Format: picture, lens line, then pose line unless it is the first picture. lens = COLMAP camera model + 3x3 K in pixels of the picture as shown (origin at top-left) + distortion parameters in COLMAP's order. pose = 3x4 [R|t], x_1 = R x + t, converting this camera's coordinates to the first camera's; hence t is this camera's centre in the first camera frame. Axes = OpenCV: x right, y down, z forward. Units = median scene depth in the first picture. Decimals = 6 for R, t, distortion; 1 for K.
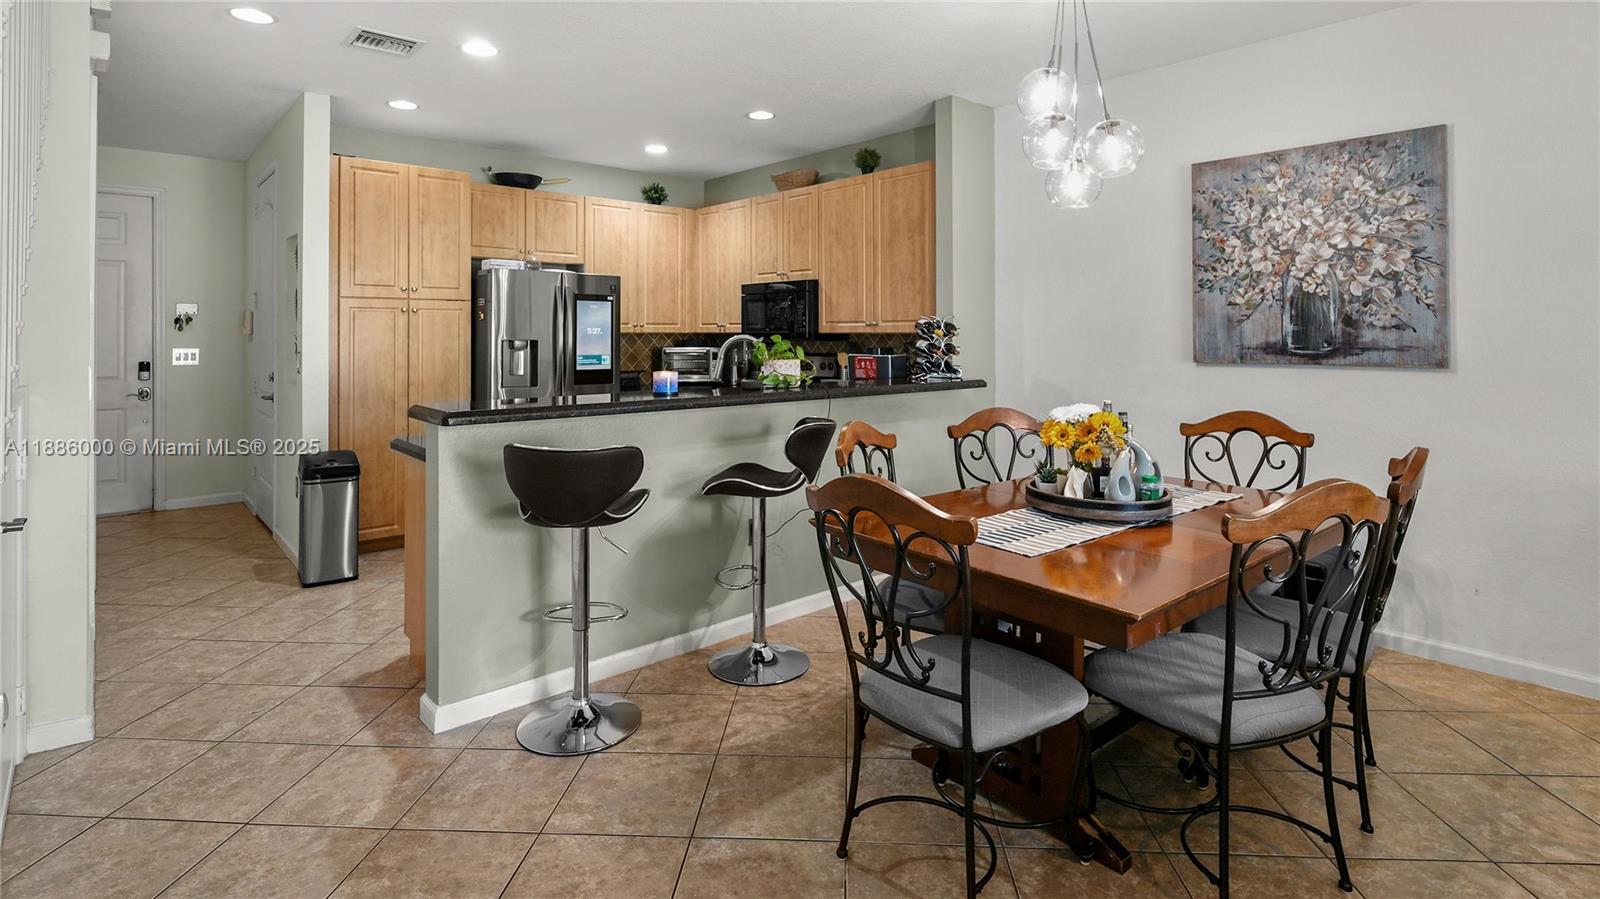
lens RADIAL K [[796.1, 0, 808.2], [0, 796.1, 371.0], [0, 0, 1]] dist [0.000645, 0.000595]
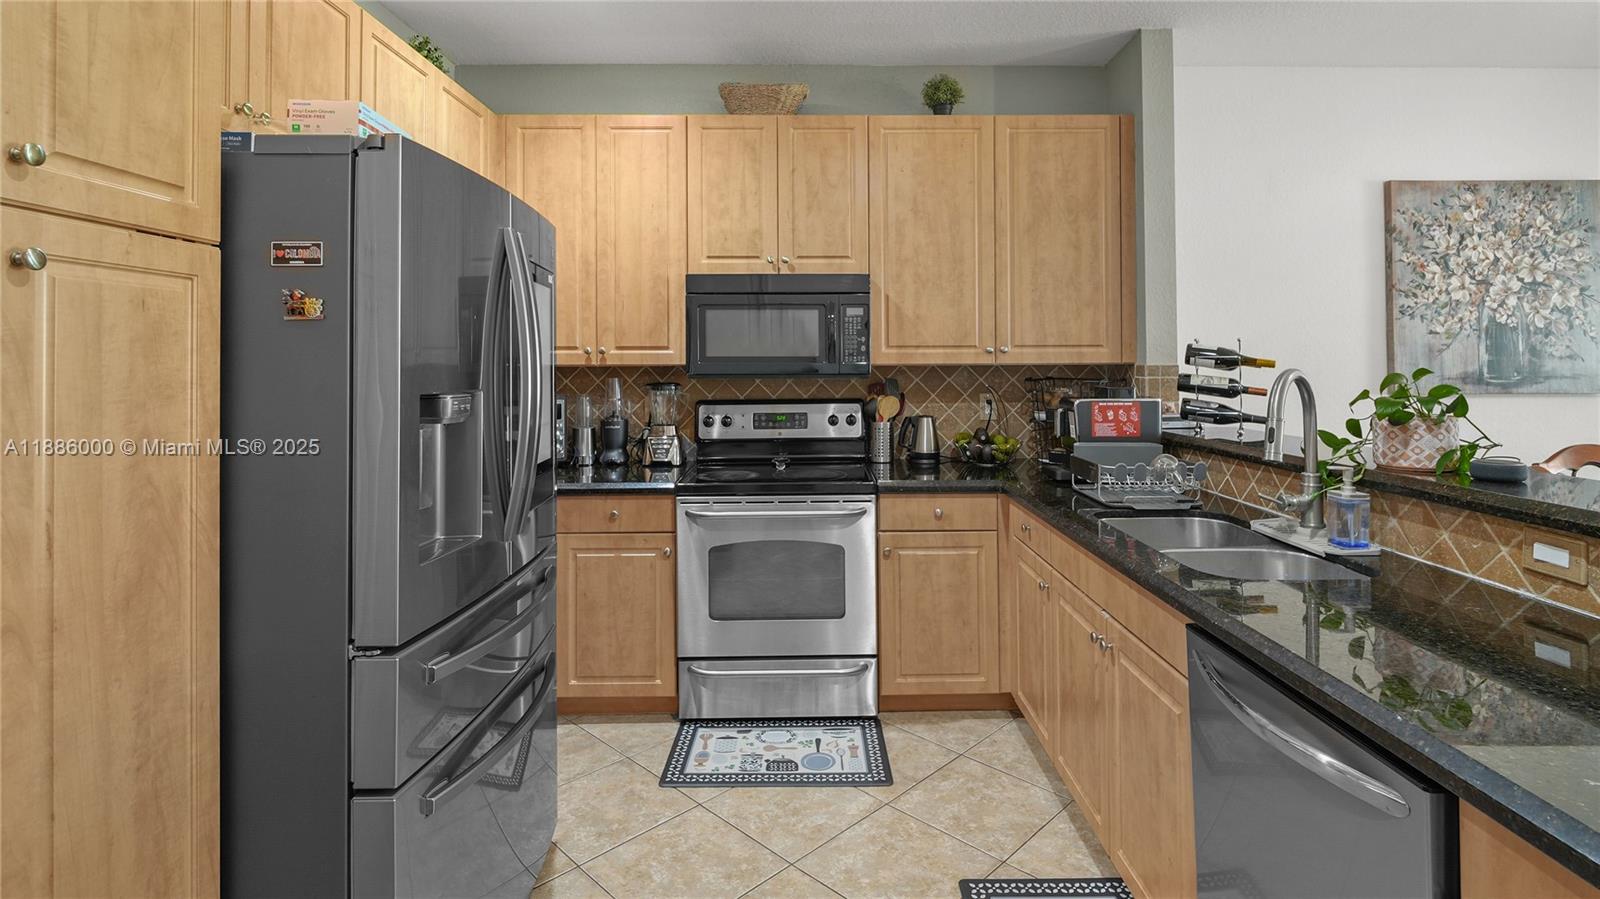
lens RADIAL K [[796.1, 0, 808.2], [0, 796.1, 371.0], [0, 0, 1]] dist [0.000645, 0.000595]
pose [[0.649627, -0.010519, 0.760180, -0.707311], [0.039205, 0.999037, -0.019680, -0.050560], [-0.759241, 0.042588, 0.649414, 0.985603]]
